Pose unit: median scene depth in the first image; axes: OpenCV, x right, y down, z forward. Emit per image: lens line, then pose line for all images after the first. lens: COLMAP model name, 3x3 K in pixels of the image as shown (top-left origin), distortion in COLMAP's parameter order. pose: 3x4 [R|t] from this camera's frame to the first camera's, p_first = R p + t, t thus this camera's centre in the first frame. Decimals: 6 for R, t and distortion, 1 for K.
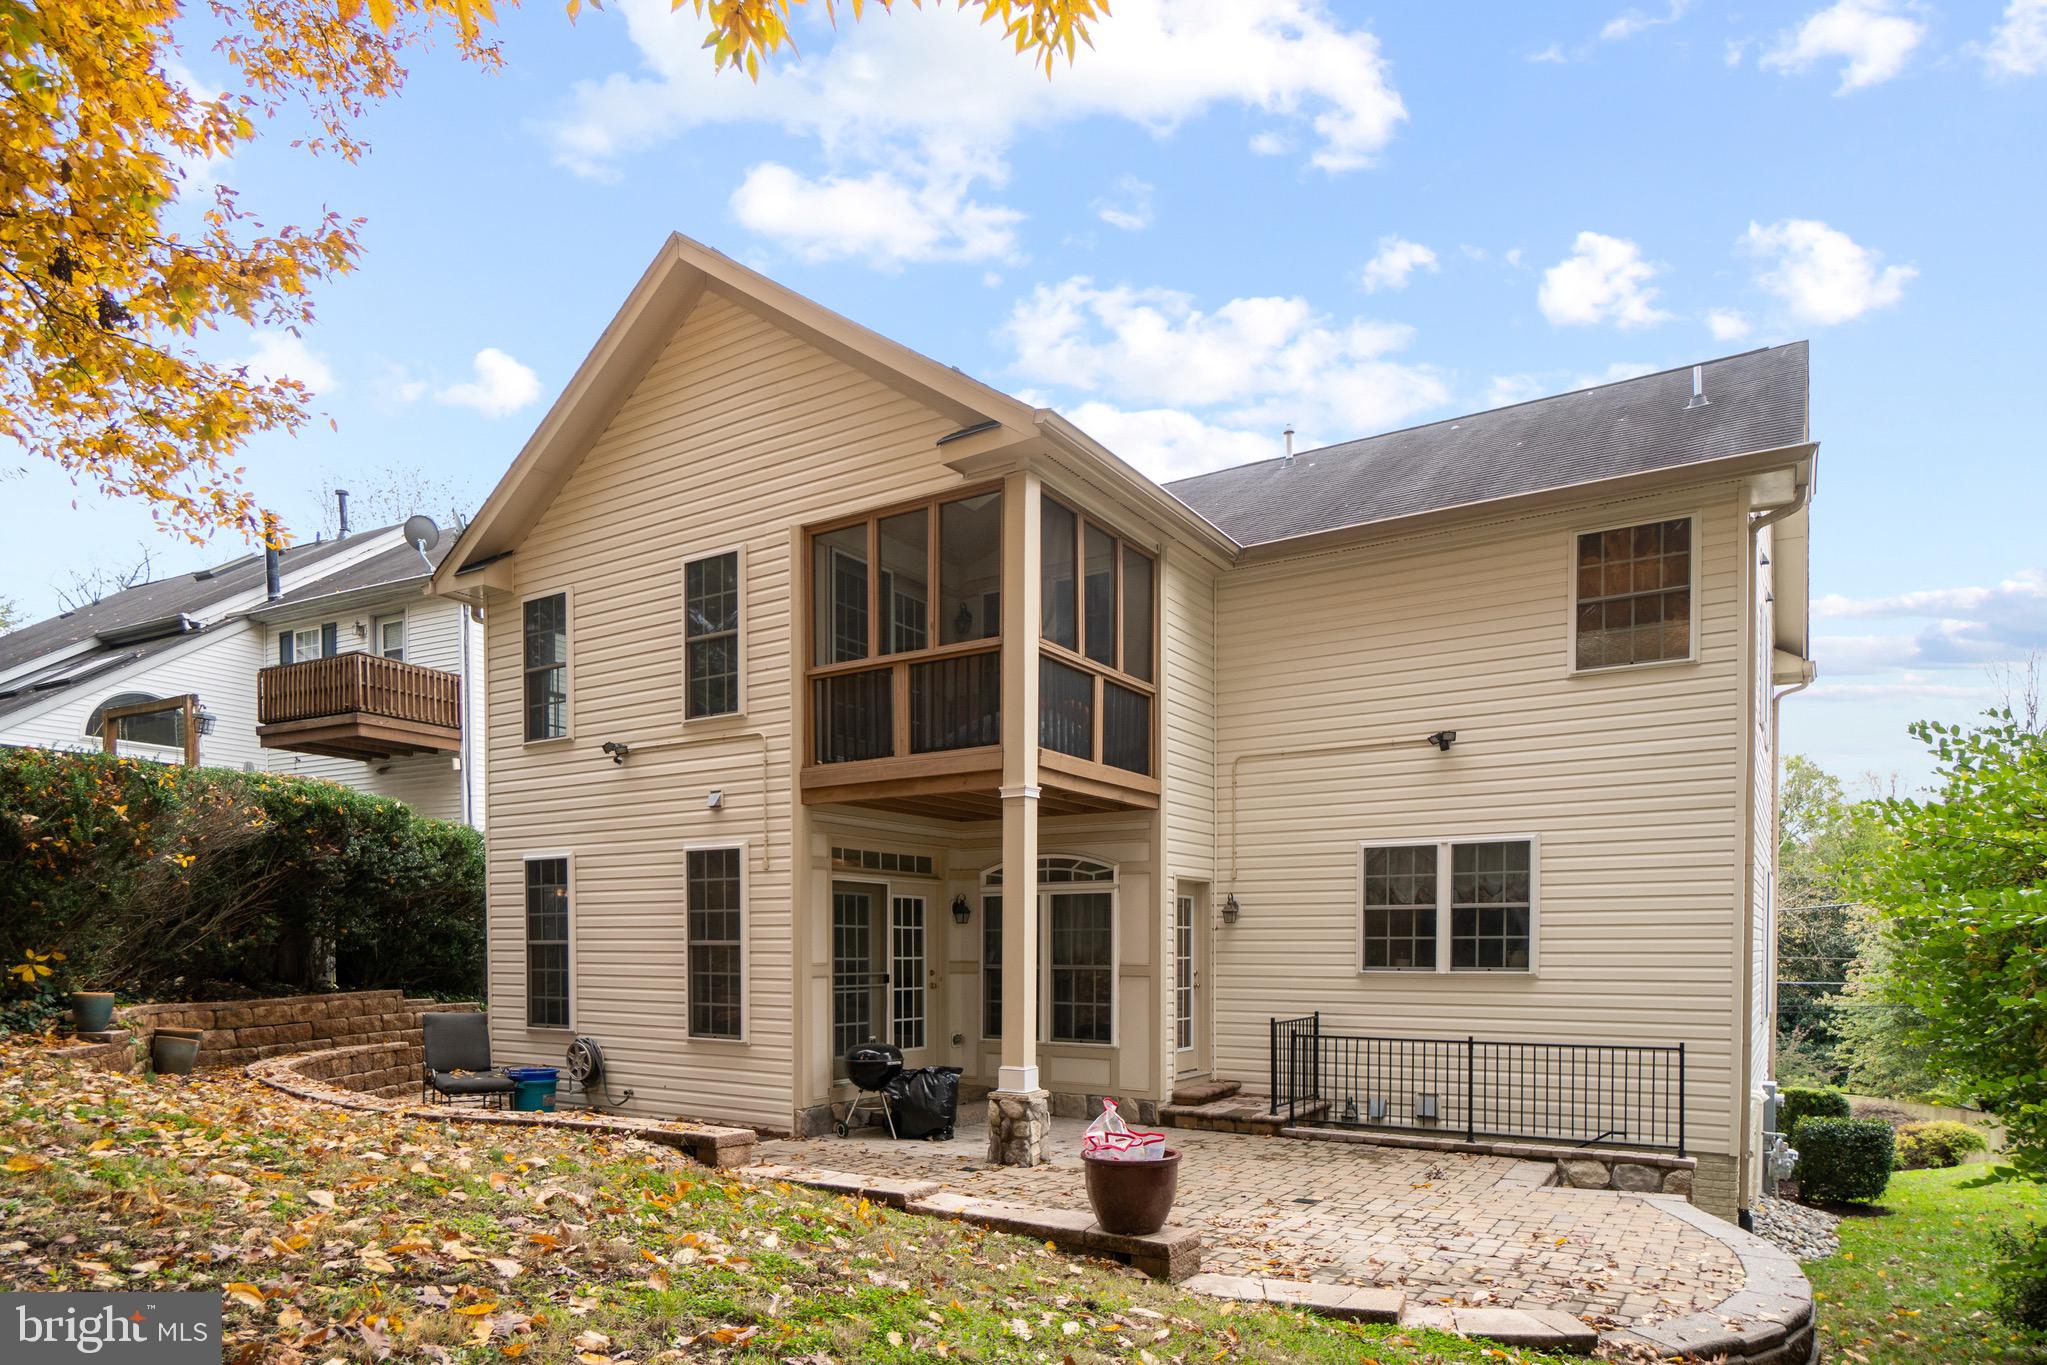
lens RADIAL K [[1245.0, 0, 1018.9], [0, 1245.0, 989.5], [0, 0, 1]] dist [-0.019388, 0.000006]
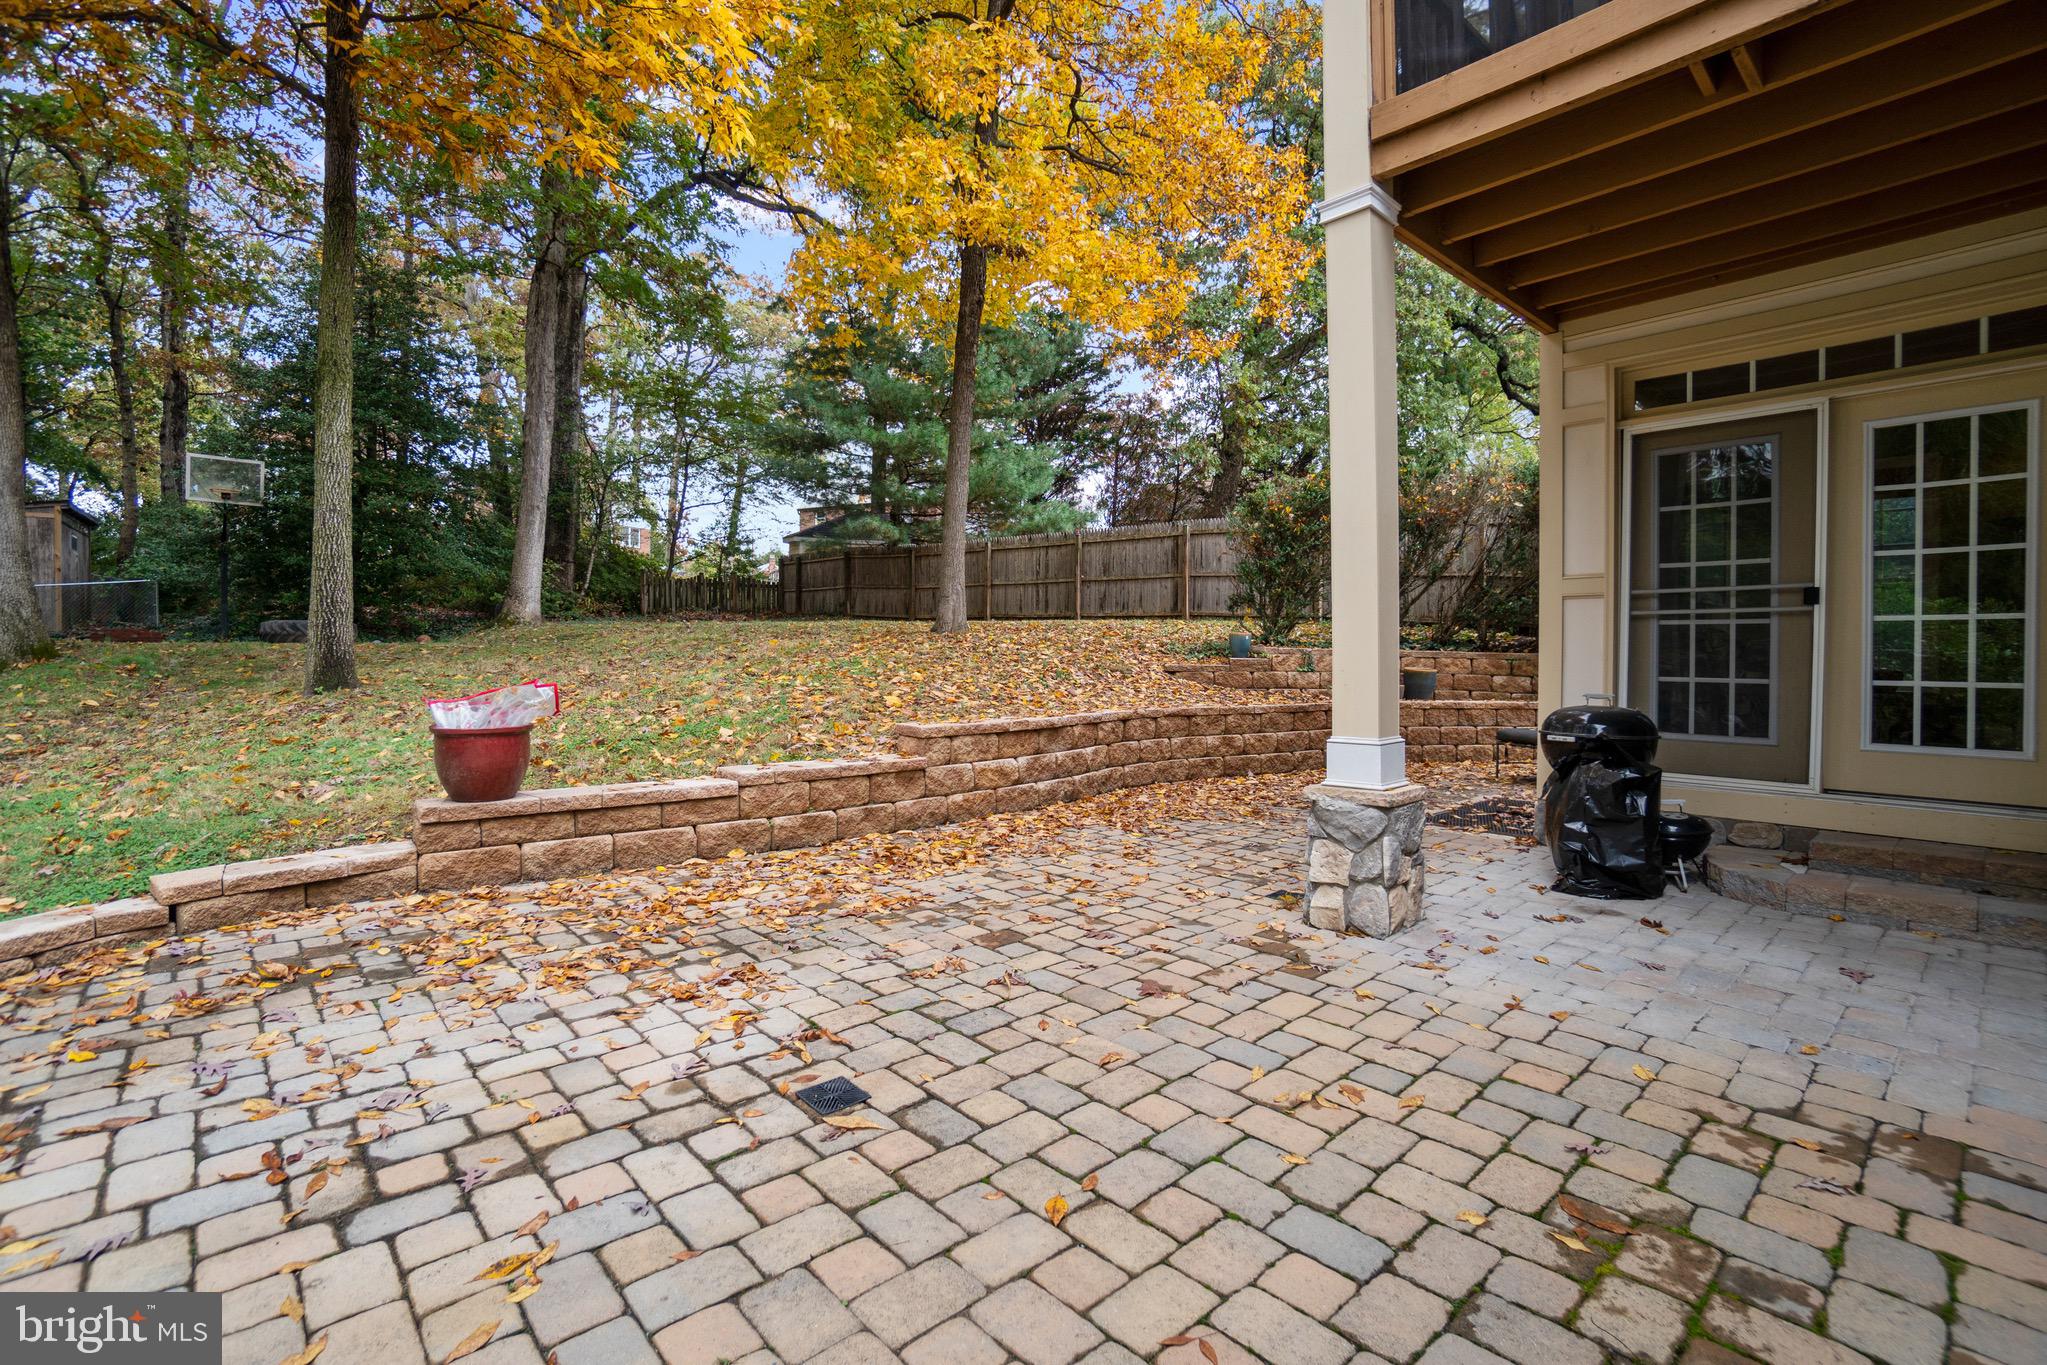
lens RADIAL K [[935.7, 0, 1001.1], [0, 935.7, 659.6], [0, 0, 1]] dist [-0.062384, 0.022490]
pose [[-0.295971, 0.000968, -0.955196, 0.354022], [-0.035594, 0.999294, 0.012042, 0.025675], [0.954533, 0.037563, -0.295728, 0.831549]]
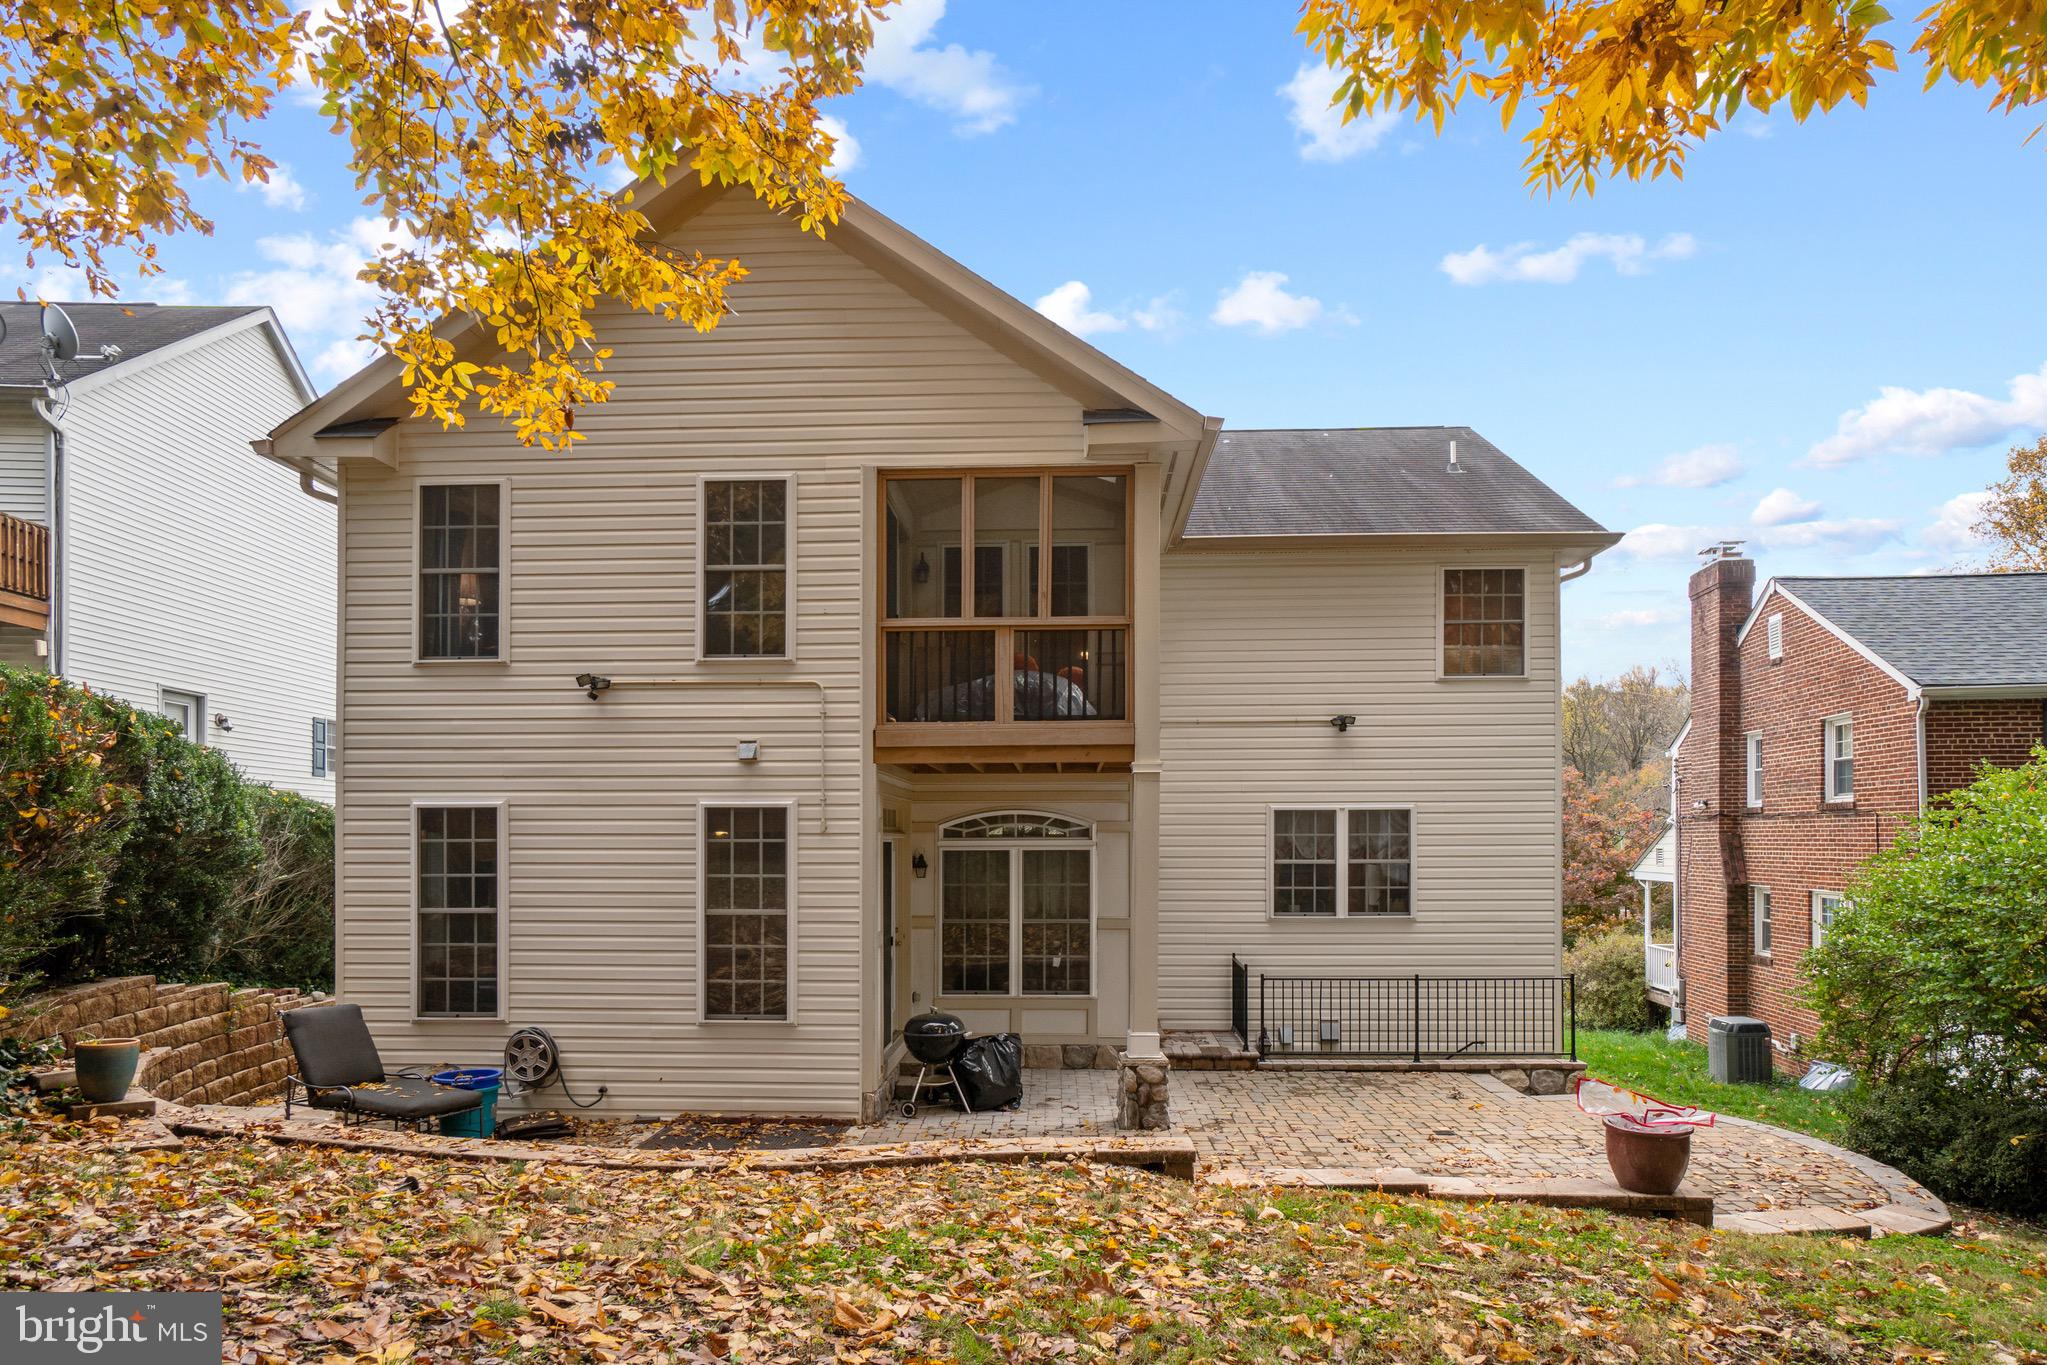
lens RADIAL K [[1225.5, 0, 1020.4], [0, 1225.5, 835.8], [0, 0, 1]] dist [-0.018823, 0.001306]
pose [[0.858661, -0.000175, 0.512544, -0.524161], [0.019159, 0.999312, -0.031756, -0.060353], [-0.512186, 0.037087, 0.858073, 0.151102]]
